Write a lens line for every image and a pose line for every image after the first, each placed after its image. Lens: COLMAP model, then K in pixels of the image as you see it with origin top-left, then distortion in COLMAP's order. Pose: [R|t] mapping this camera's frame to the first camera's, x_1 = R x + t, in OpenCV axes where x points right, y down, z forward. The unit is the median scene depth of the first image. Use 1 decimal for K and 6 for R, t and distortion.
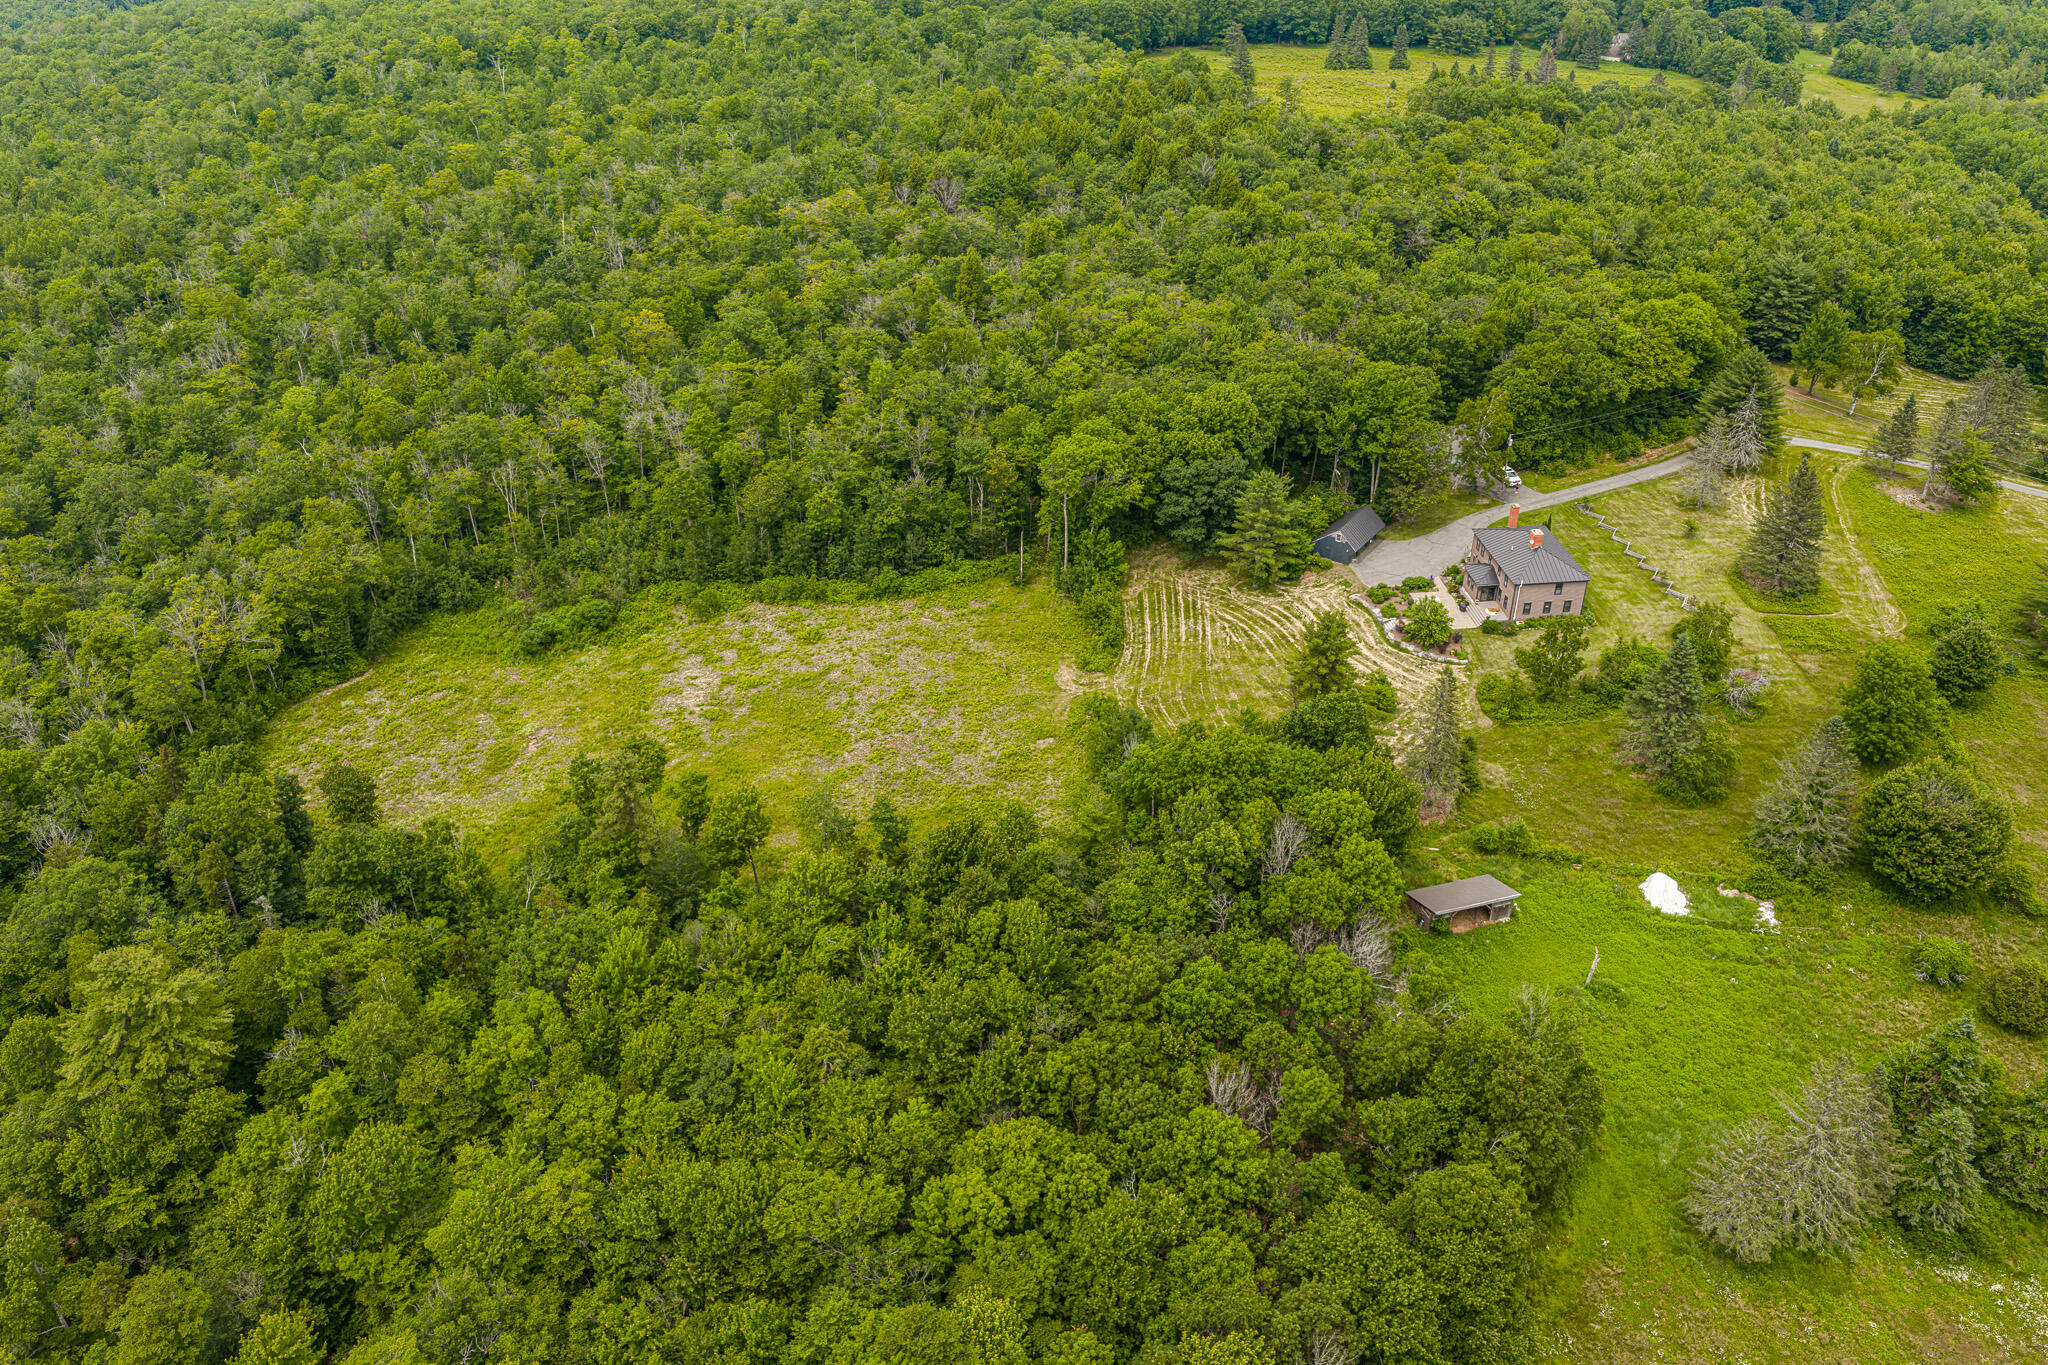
lens RADIAL K [[1705.5, 0, 1031.0], [0, 1705.5, 679.2], [0, 0, 1]] dist [0.022314, -0.037314]
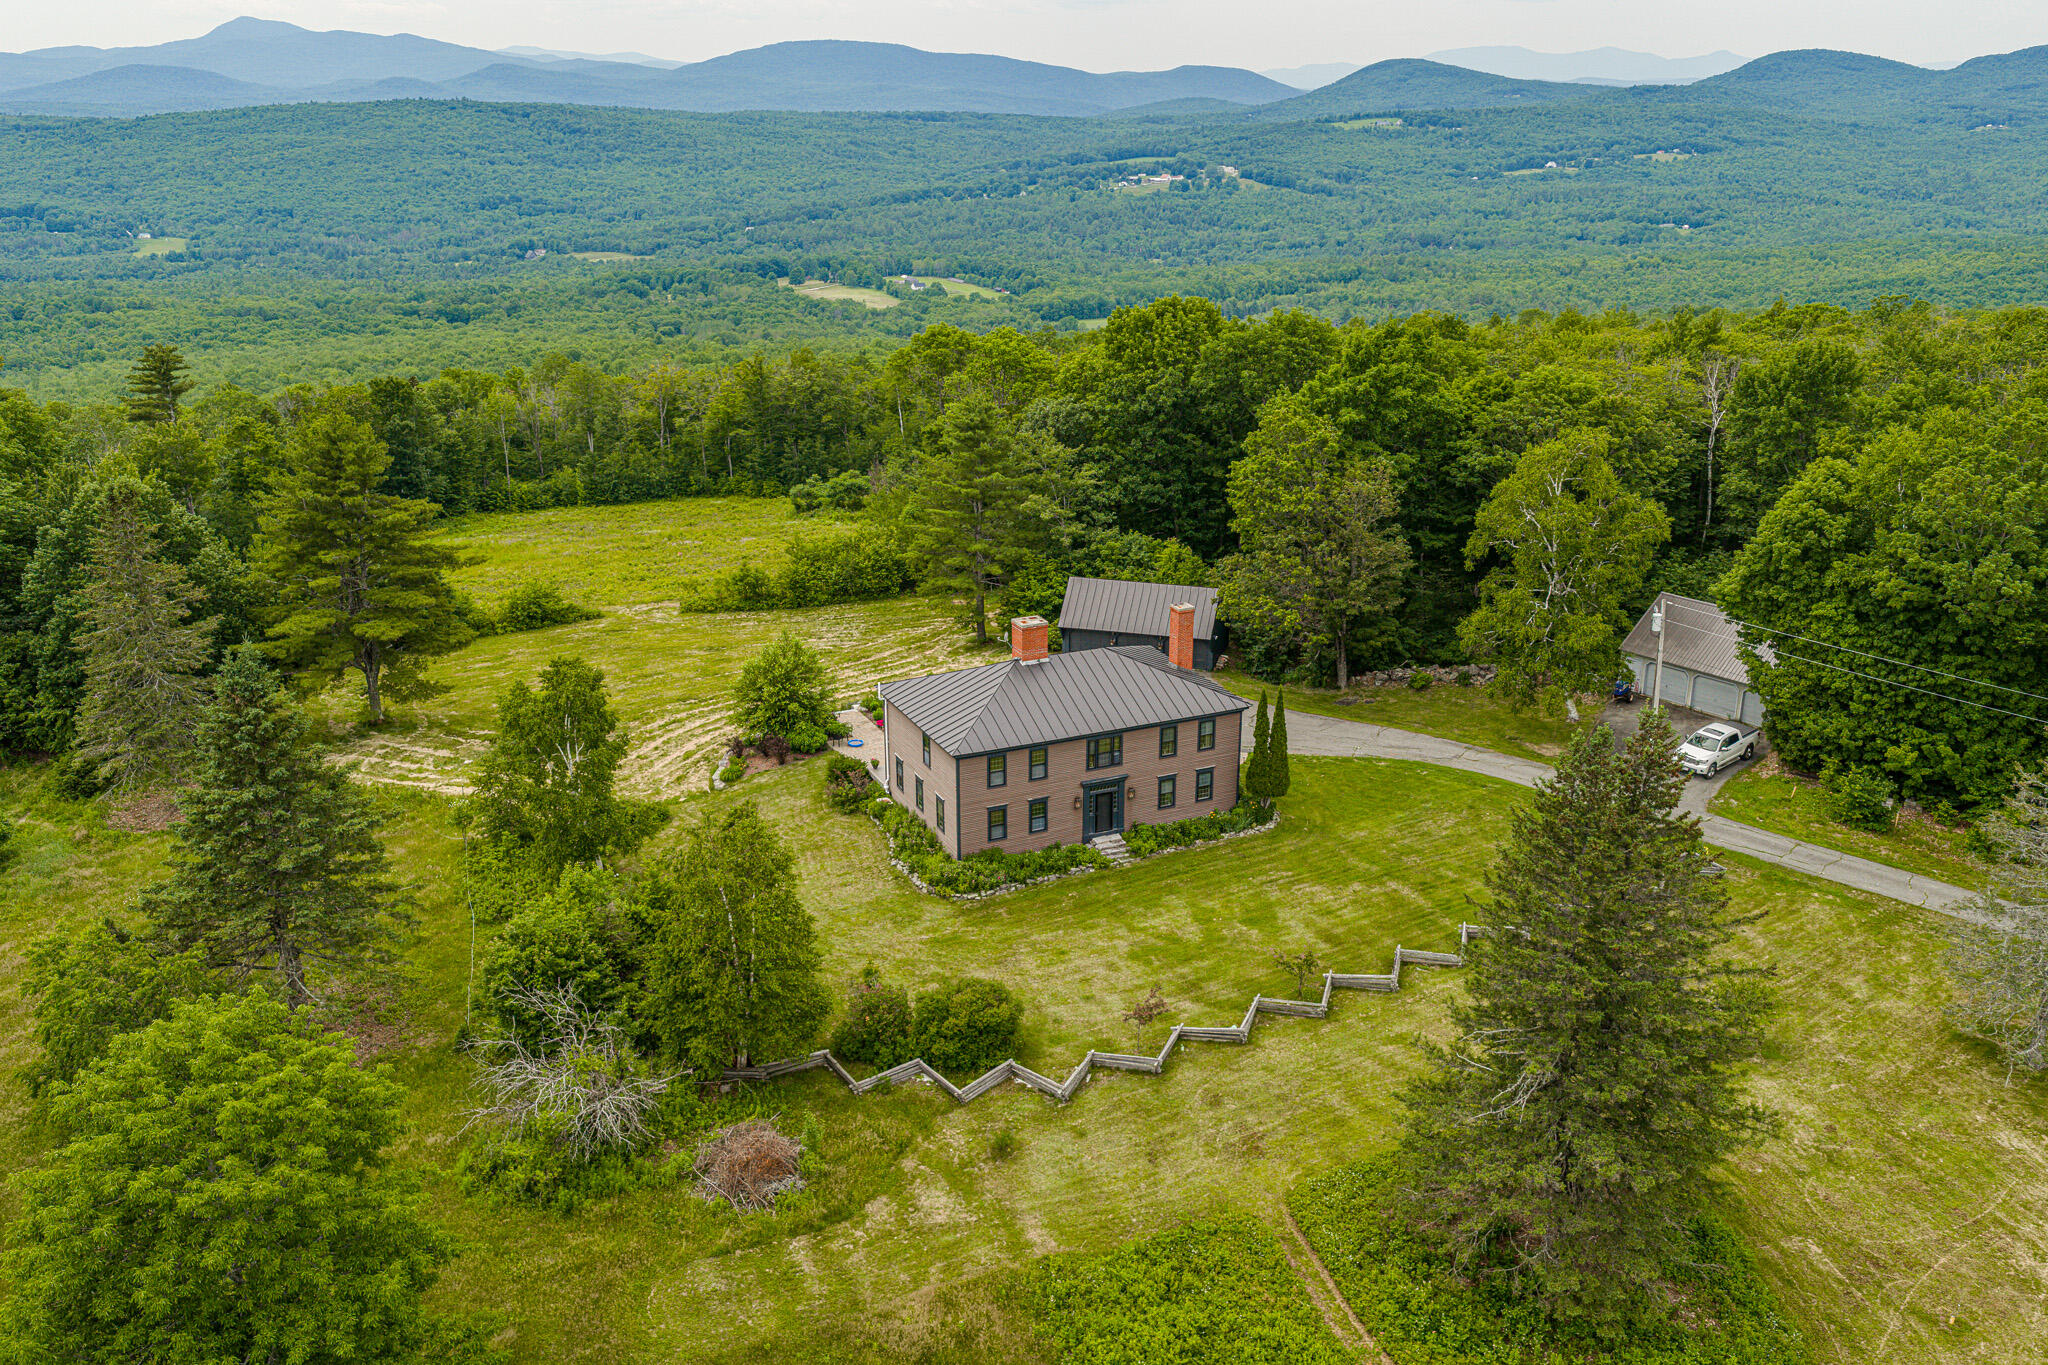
lens RADIAL K [[1705.5, 0, 1020.7], [0, 1705.5, 679.1], [0, 0, 1]] dist [0.022314, -0.037314]
pose [[0.293850, 0.305241, -0.905803, 0.605920], [-0.499534, 0.856974, 0.126733, -0.115571], [0.814934, 0.415239, 0.404300, 0.813568]]
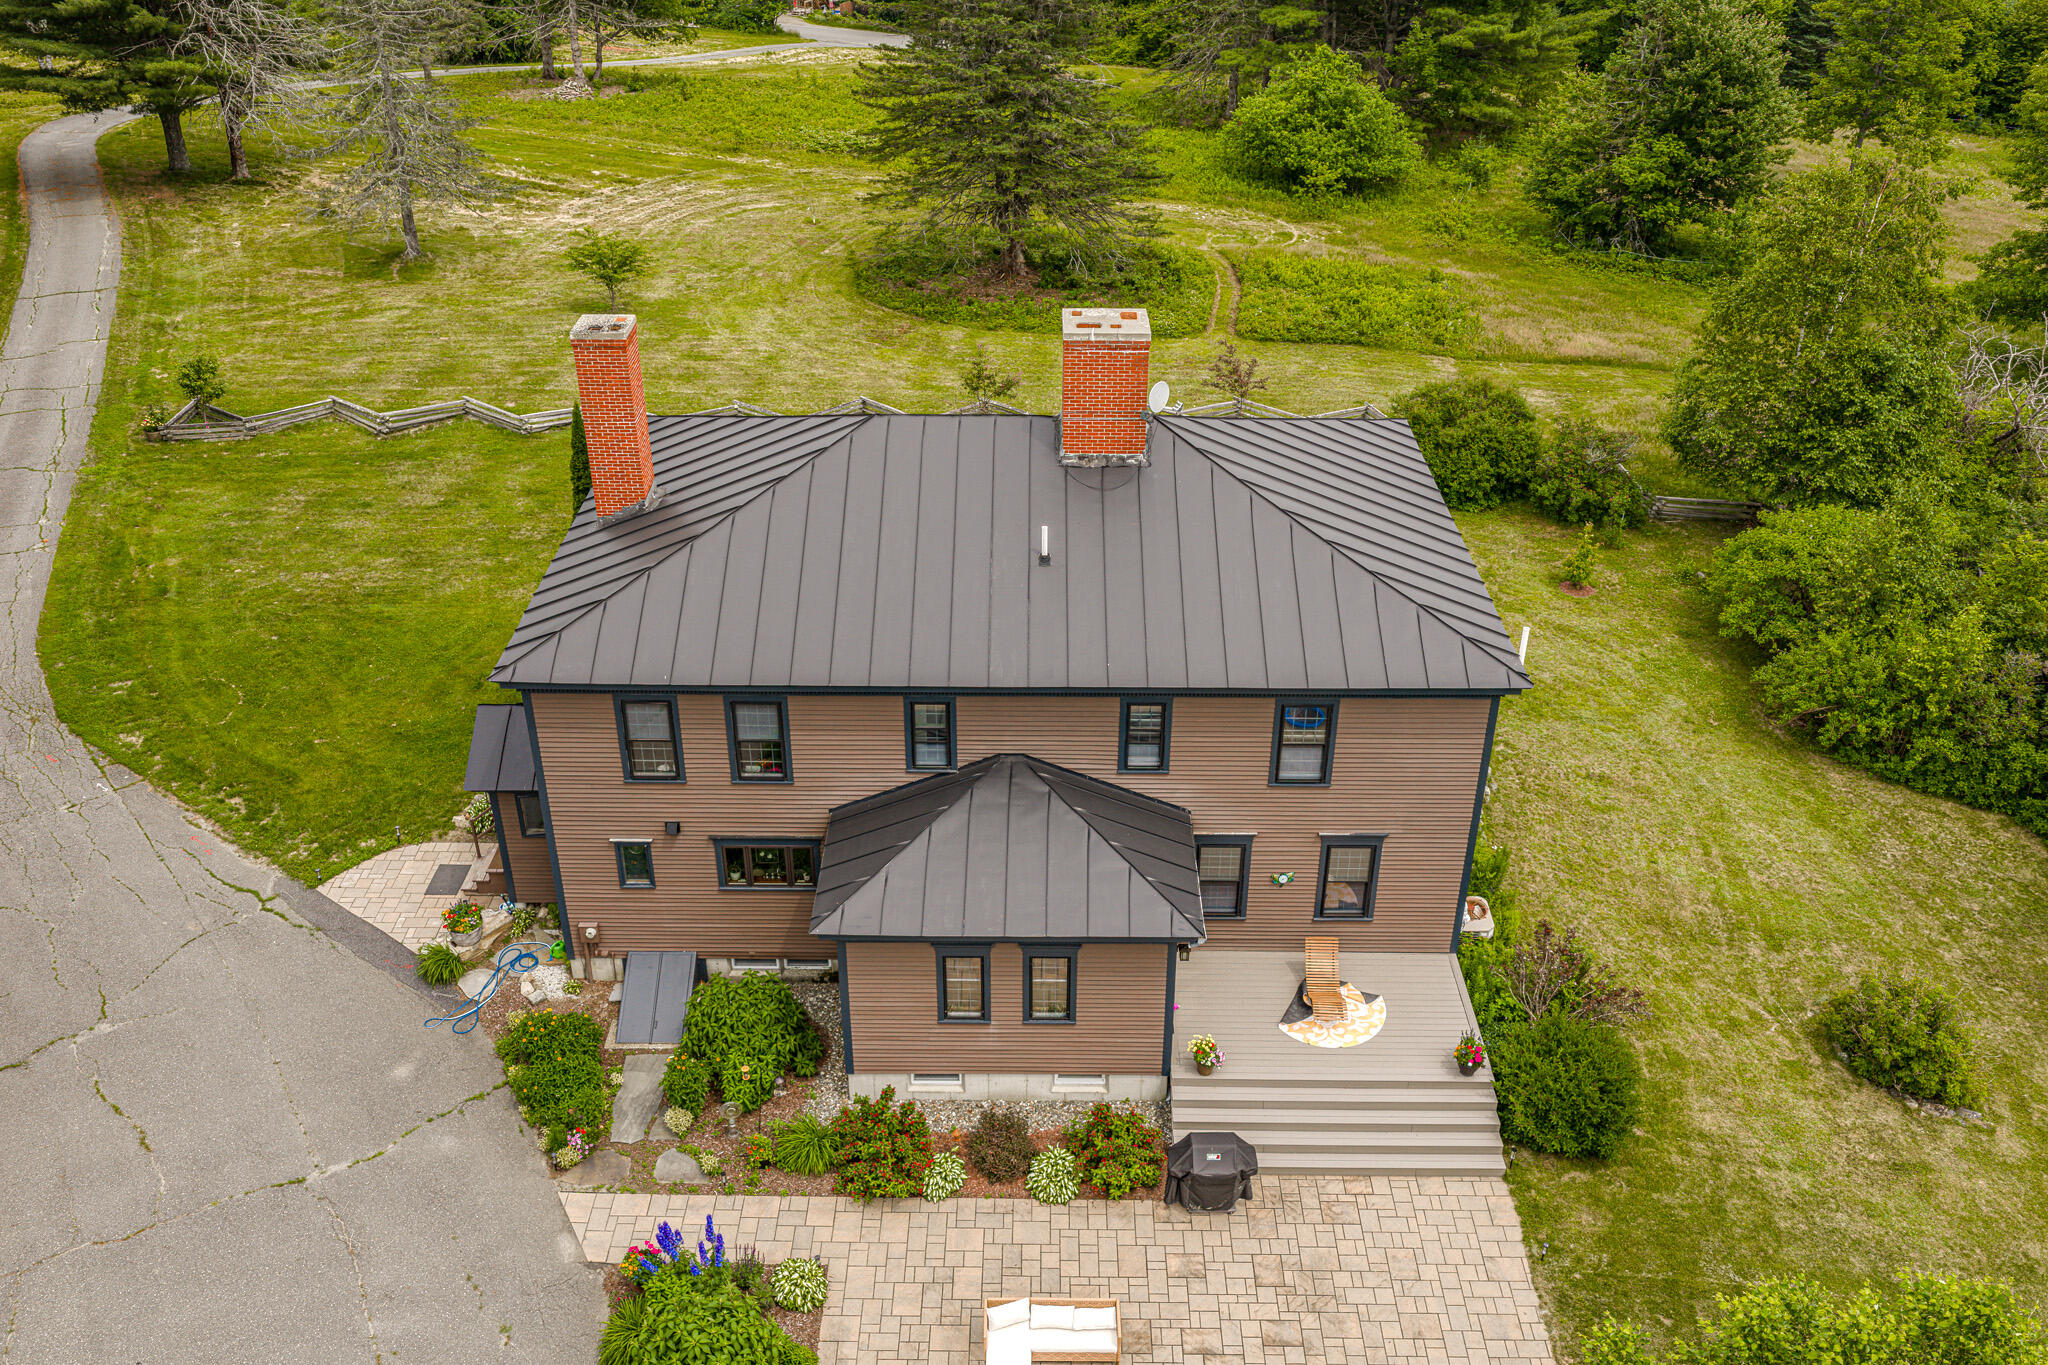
lens RADIAL K [[1705.5, 0, 1023.3], [0, 1705.5, 676.0], [0, 0, 1]] dist [0.022314, -0.037314]
pose [[0.134335, -0.517766, 0.844910, 0.167919], [0.521177, 0.762101, 0.384157, -0.111882], [-0.842810, 0.388742, 0.372224, 0.923121]]
